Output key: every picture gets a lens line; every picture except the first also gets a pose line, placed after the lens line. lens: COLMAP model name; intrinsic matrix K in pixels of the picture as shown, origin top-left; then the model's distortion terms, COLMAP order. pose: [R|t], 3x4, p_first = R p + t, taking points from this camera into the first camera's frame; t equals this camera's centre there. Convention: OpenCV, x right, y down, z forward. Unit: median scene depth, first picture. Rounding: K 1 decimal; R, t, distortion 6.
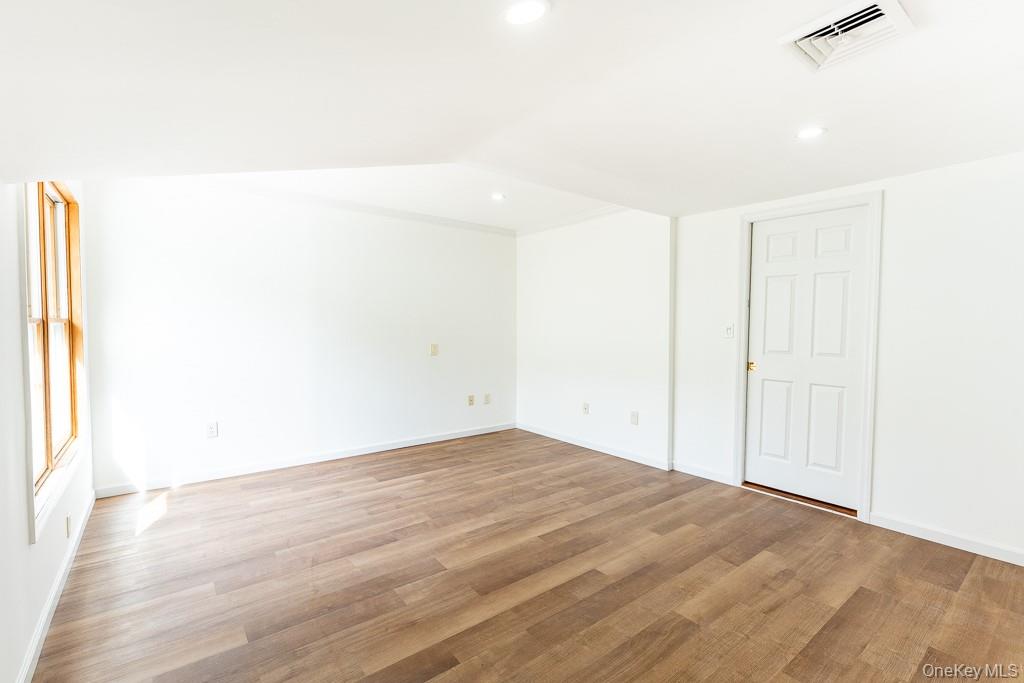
lens RADIAL K [[462.6, 0, 516.2], [0, 462.6, 339.7], [0, 0, 1]] dist [-0.003244, -0.000628]
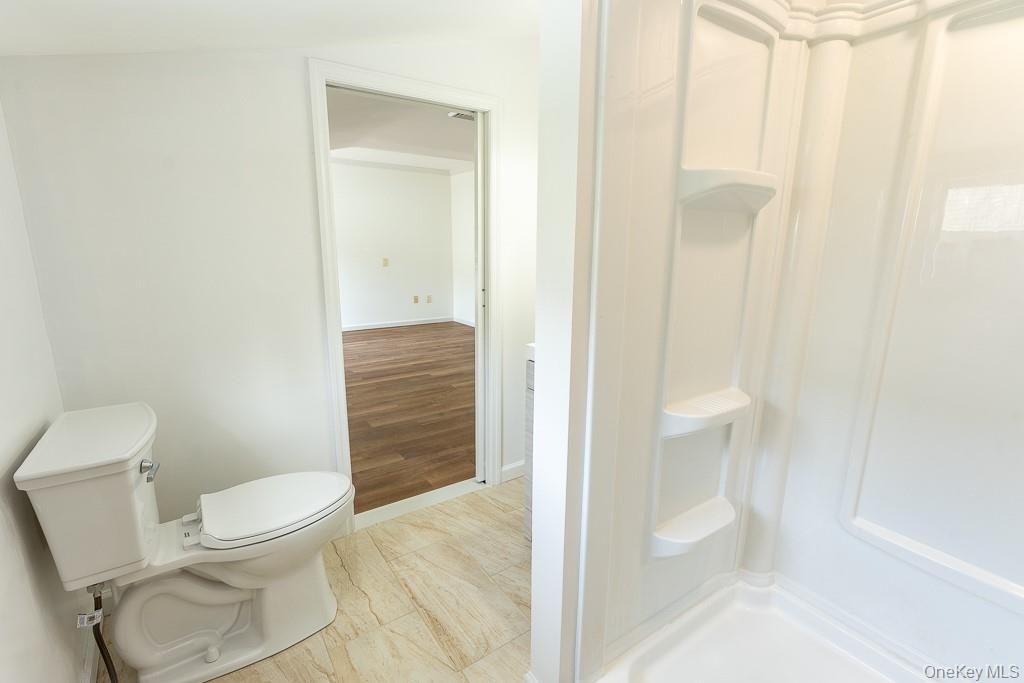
lens RADIAL K [[462.6, 0, 508.0], [0, 462.6, 342.9], [0, 0, 1]] dist [-0.003244, -0.000628]
pose [[0.997090, 0.017088, -0.074288, 0.303764], [-0.003849, 0.984594, 0.174813, 0.016011], [0.076131, -0.174019, 0.981795, -0.396126]]
